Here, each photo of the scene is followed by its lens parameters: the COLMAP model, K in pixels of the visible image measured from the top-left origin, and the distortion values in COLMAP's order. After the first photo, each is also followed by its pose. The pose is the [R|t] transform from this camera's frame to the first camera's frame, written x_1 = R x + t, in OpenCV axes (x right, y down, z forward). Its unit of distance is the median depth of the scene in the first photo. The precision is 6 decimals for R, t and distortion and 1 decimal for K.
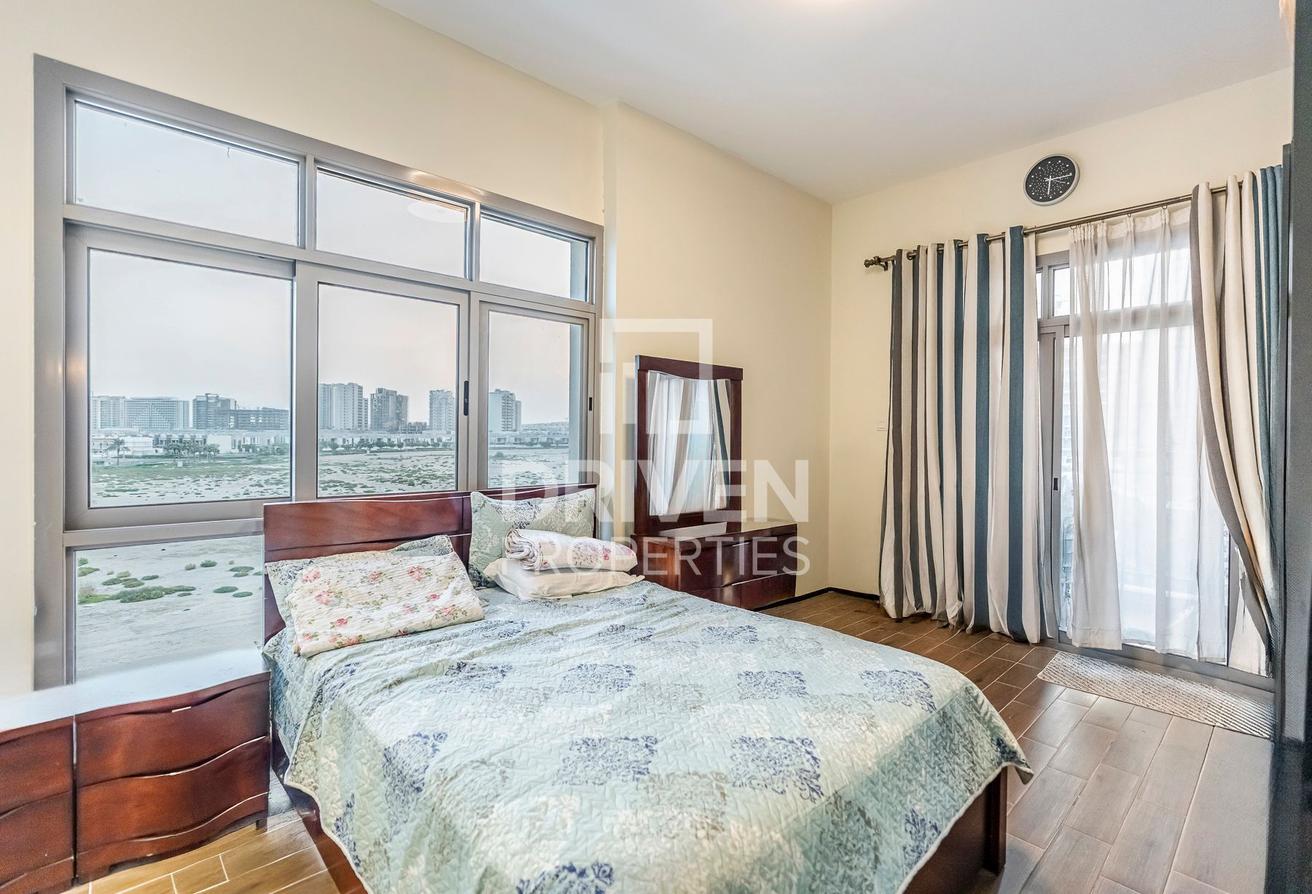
lens RADIAL K [[595.2, 0, 656.0], [0, 595.2, 447.0], [0, 0, 1]] dist [0.001863, 0.000076]
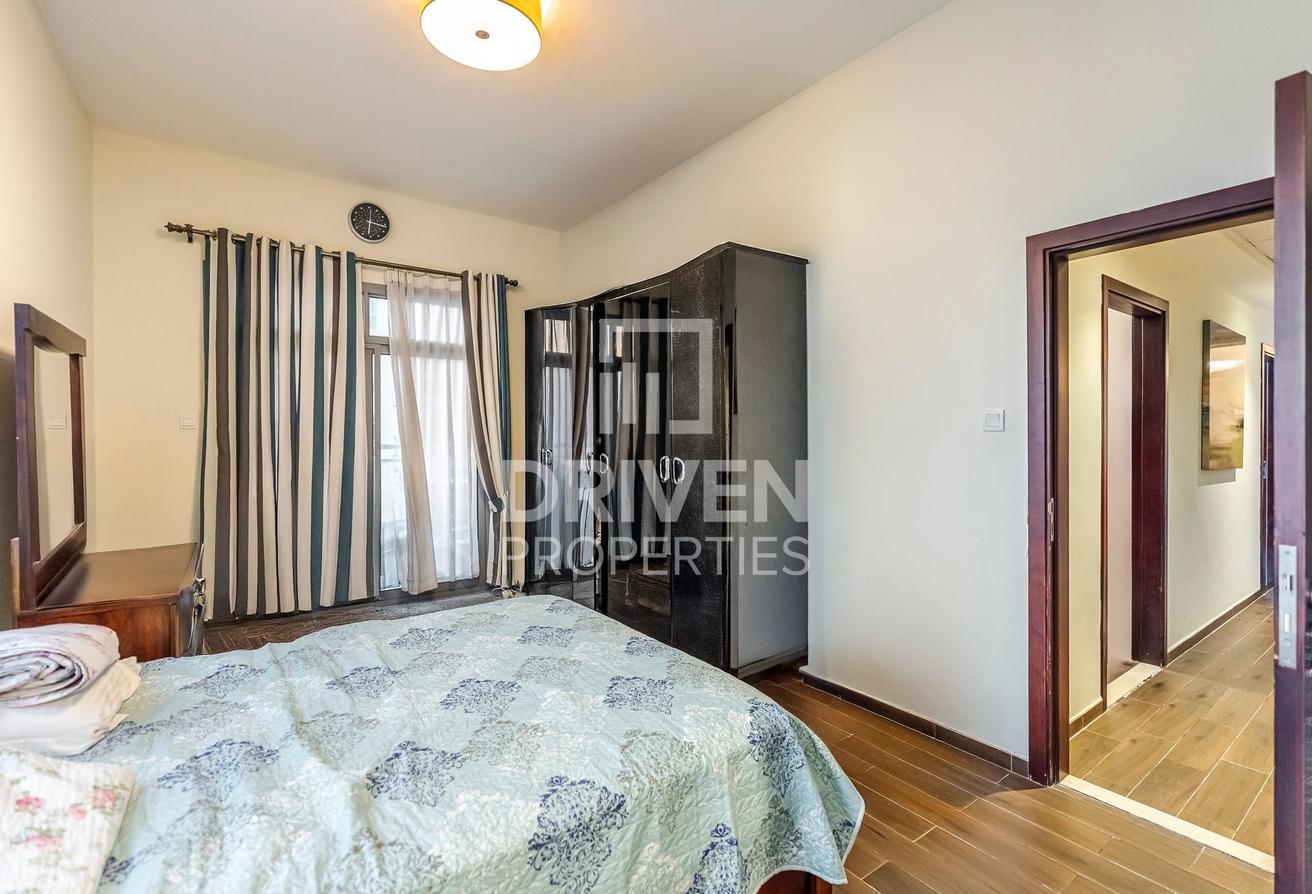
lens RADIAL K [[596.6, 0, 656.0], [0, 596.6, 447.0], [0, 0, 1]] dist [-0.001319, -0.000073]
pose [[0.116548, -0.031571, 0.992683, -0.529525], [0.022295, 0.999326, 0.029165, -0.016959], [-0.992935, 0.018733, 0.117173, 0.319706]]
